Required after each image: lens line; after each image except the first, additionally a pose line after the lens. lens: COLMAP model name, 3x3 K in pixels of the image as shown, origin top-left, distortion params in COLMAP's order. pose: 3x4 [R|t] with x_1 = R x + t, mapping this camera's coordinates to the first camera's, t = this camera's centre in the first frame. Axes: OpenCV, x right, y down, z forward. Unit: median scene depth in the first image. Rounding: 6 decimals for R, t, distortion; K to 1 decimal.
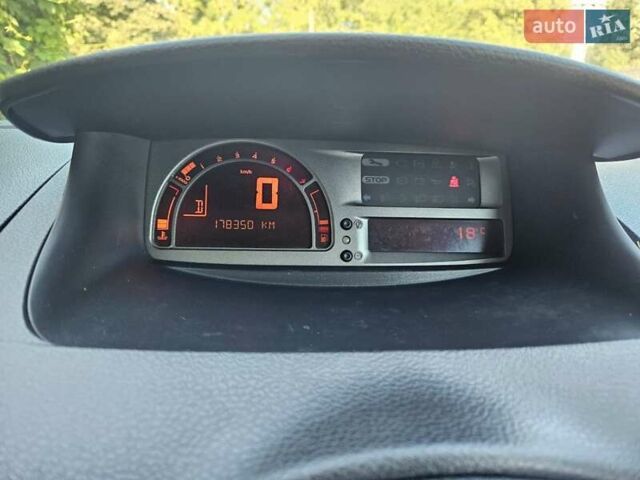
lens RADIAL K [[461.5, 0, 319.8], [0, 461.5, 252.0], [0, 0, 1]] dist [0.033553, -0.002779]
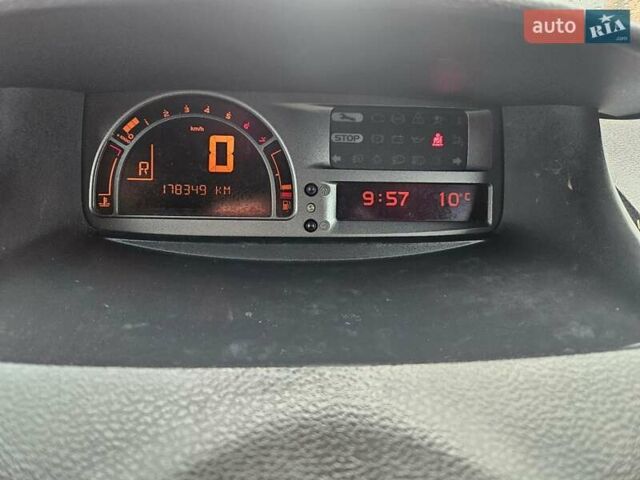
lens RADIAL K [[461.5, 0, 319.8], [0, 461.5, 252.0], [0, 0, 1]] dist [0.033553, -0.002779]
pose [[0.999315, 0.011333, -0.035231, 0.108331], [-0.006733, 0.991745, 0.128052, -0.056097], [0.036391, -0.127727, 0.991141, 0.105667]]
